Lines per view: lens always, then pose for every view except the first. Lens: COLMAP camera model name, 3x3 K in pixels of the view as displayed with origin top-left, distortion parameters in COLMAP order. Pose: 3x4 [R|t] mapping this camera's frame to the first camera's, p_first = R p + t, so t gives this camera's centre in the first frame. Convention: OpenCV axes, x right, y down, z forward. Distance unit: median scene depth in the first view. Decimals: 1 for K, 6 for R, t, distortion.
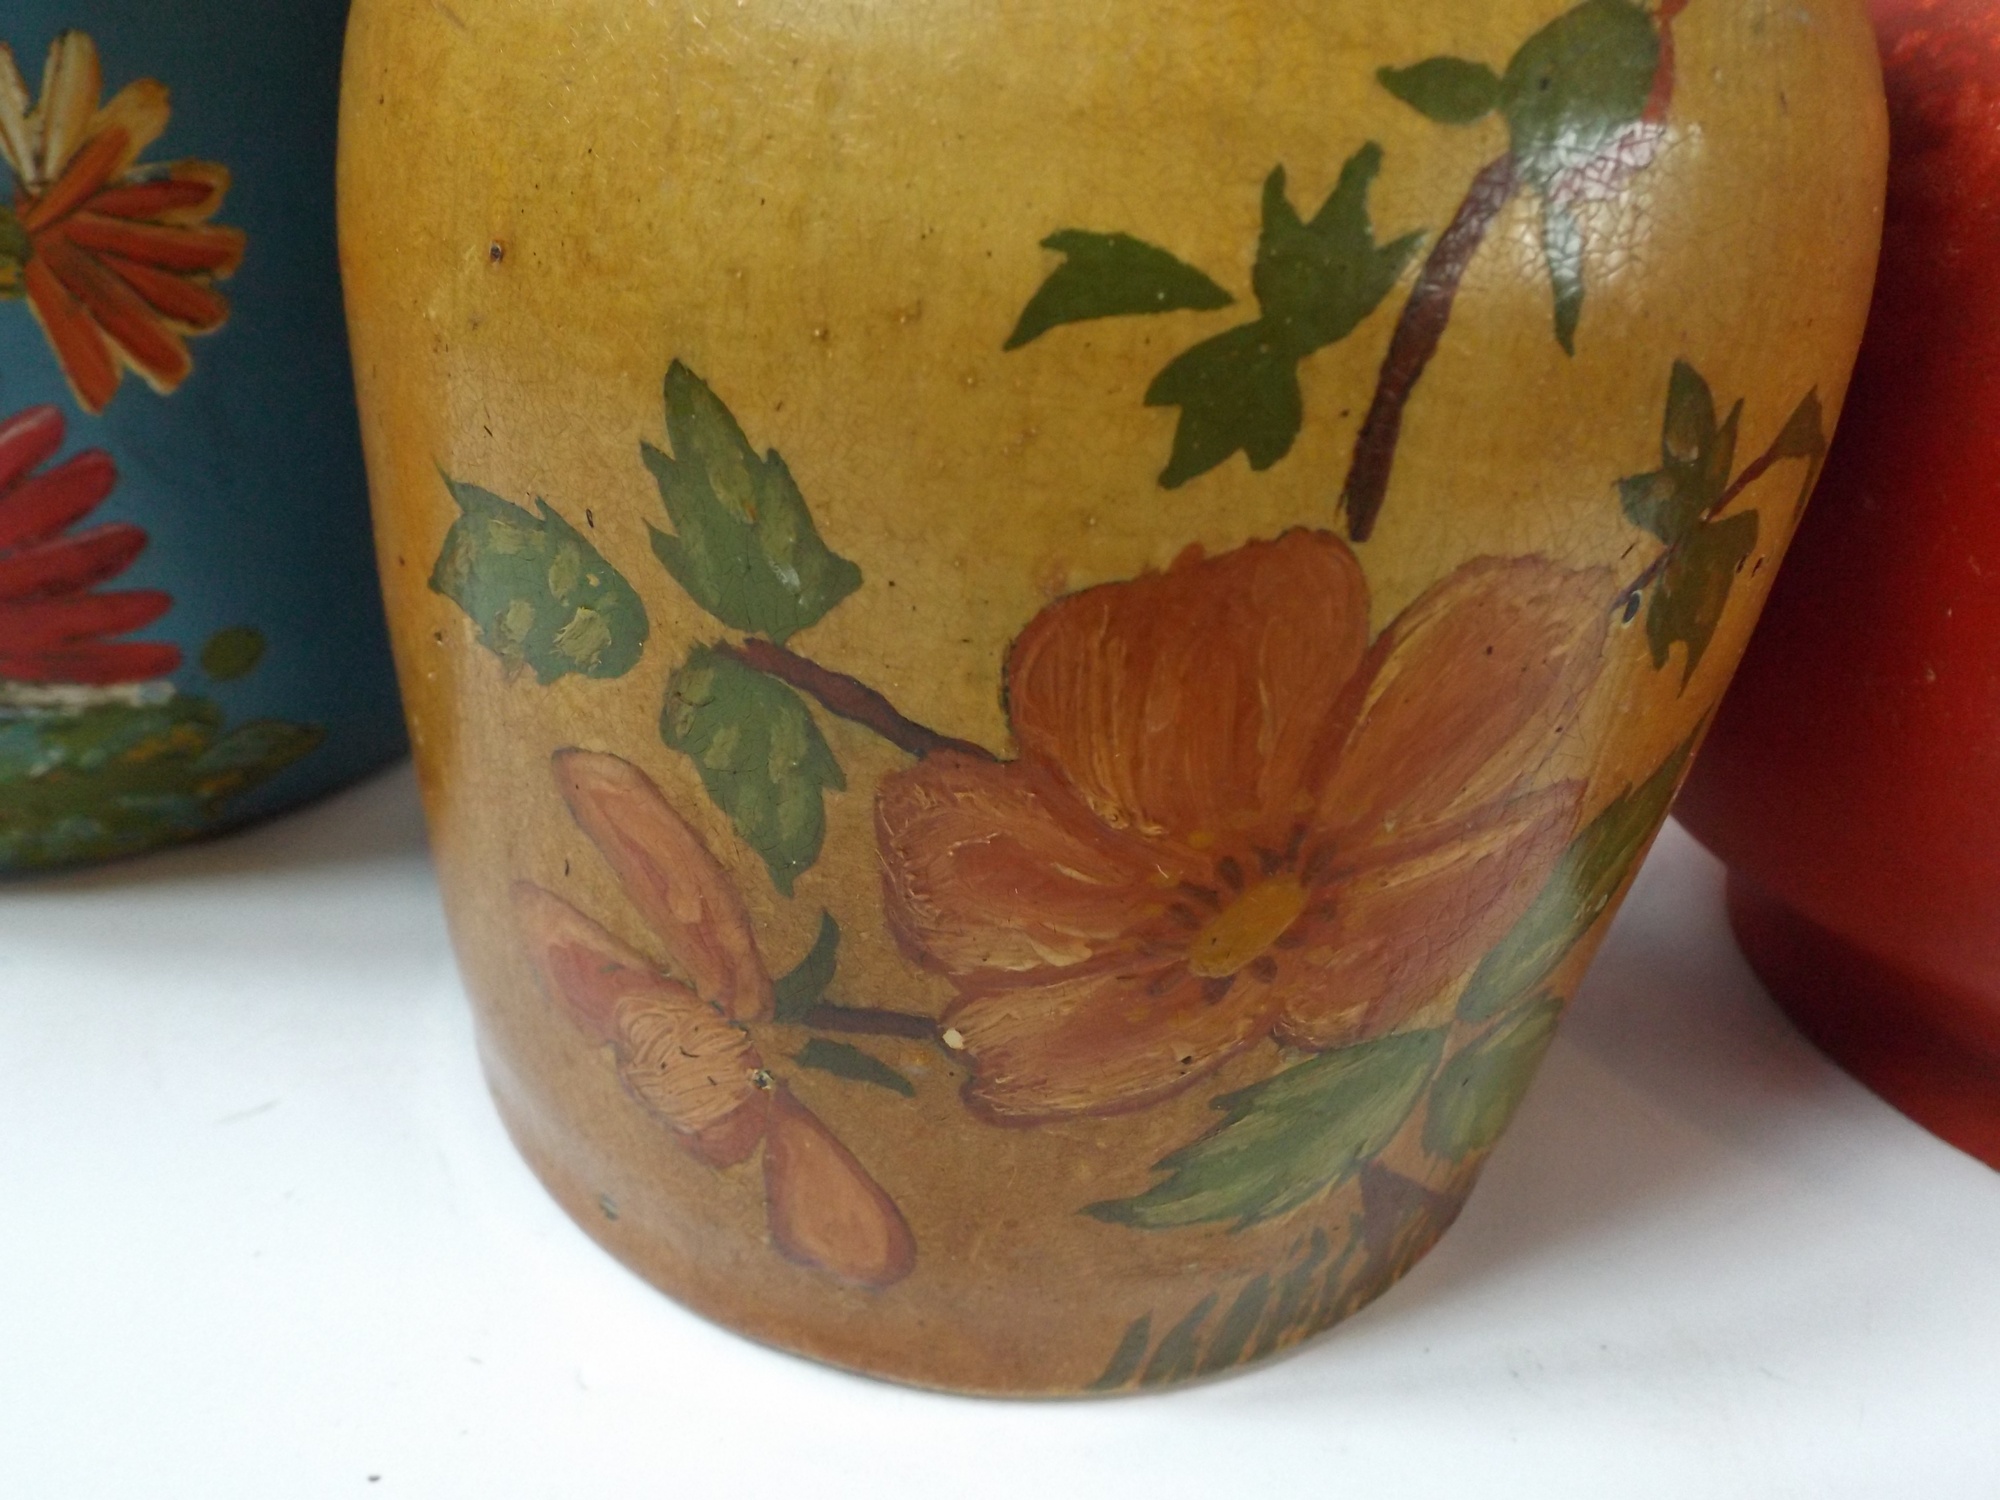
lens RADIAL K [[1499.7, 0, 1006.3], [0, 1499.7, 736.8], [0, 0, 1]] dist [0.027961, -0.017203]
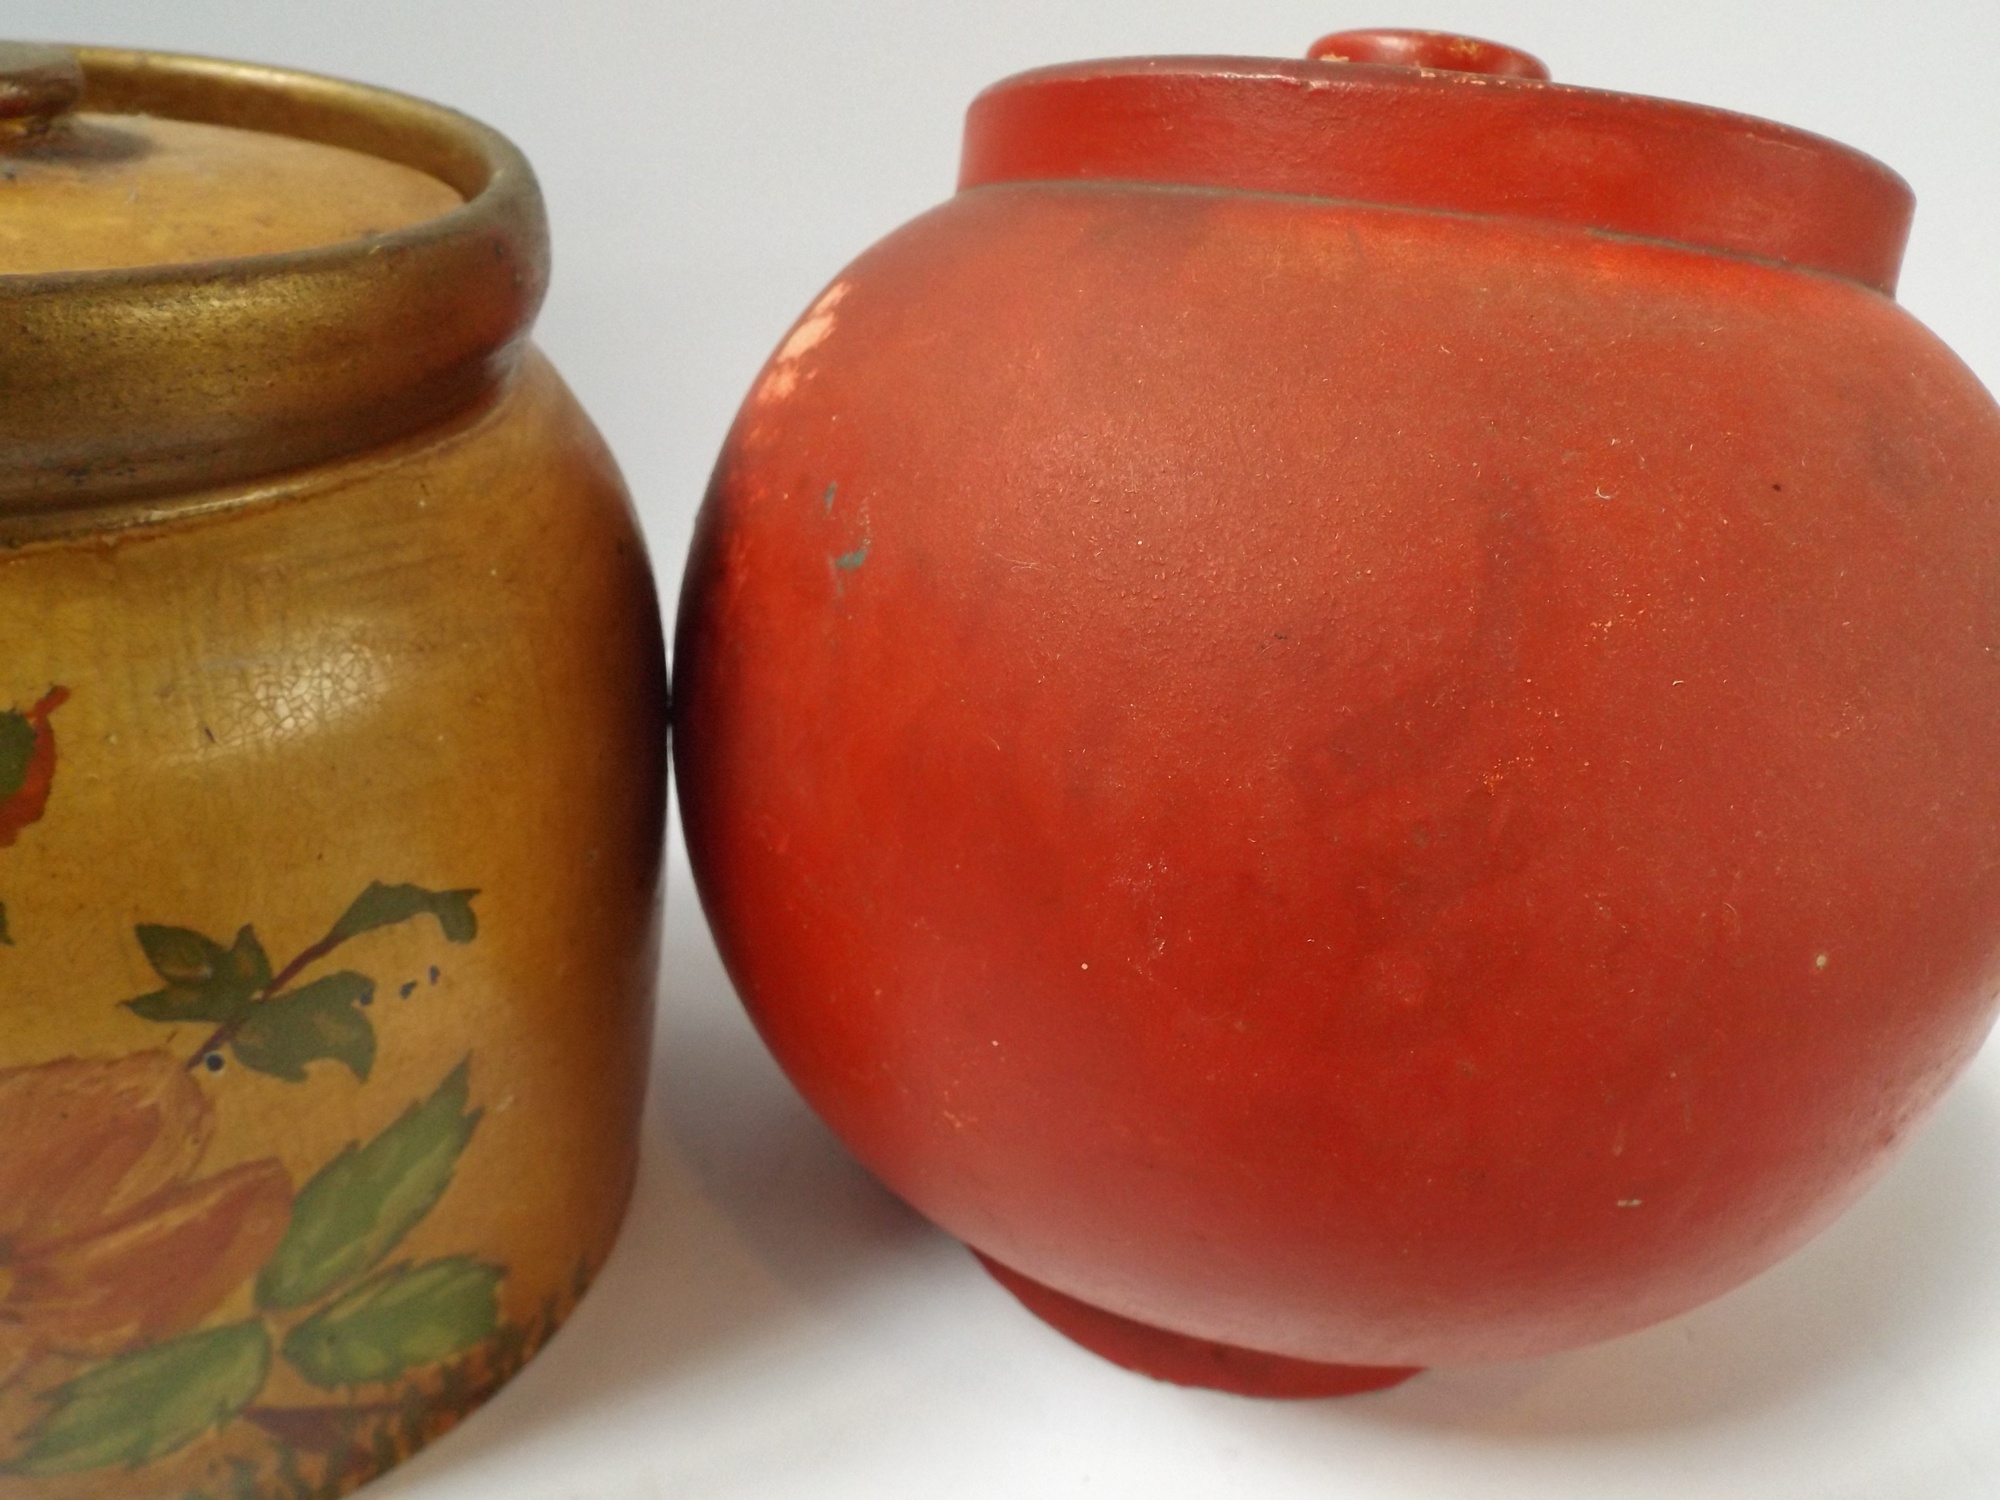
lens RADIAL K [[1499.7, 0, 996.8], [0, 1499.7, 754.8], [0, 0, 1]] dist [0.027961, -0.017203]
pose [[0.997262, -0.030475, 0.067384, 0.932710], [0.026543, 0.997935, 0.058496, -0.380773], [-0.069027, -0.056547, 0.996011, -0.341451]]
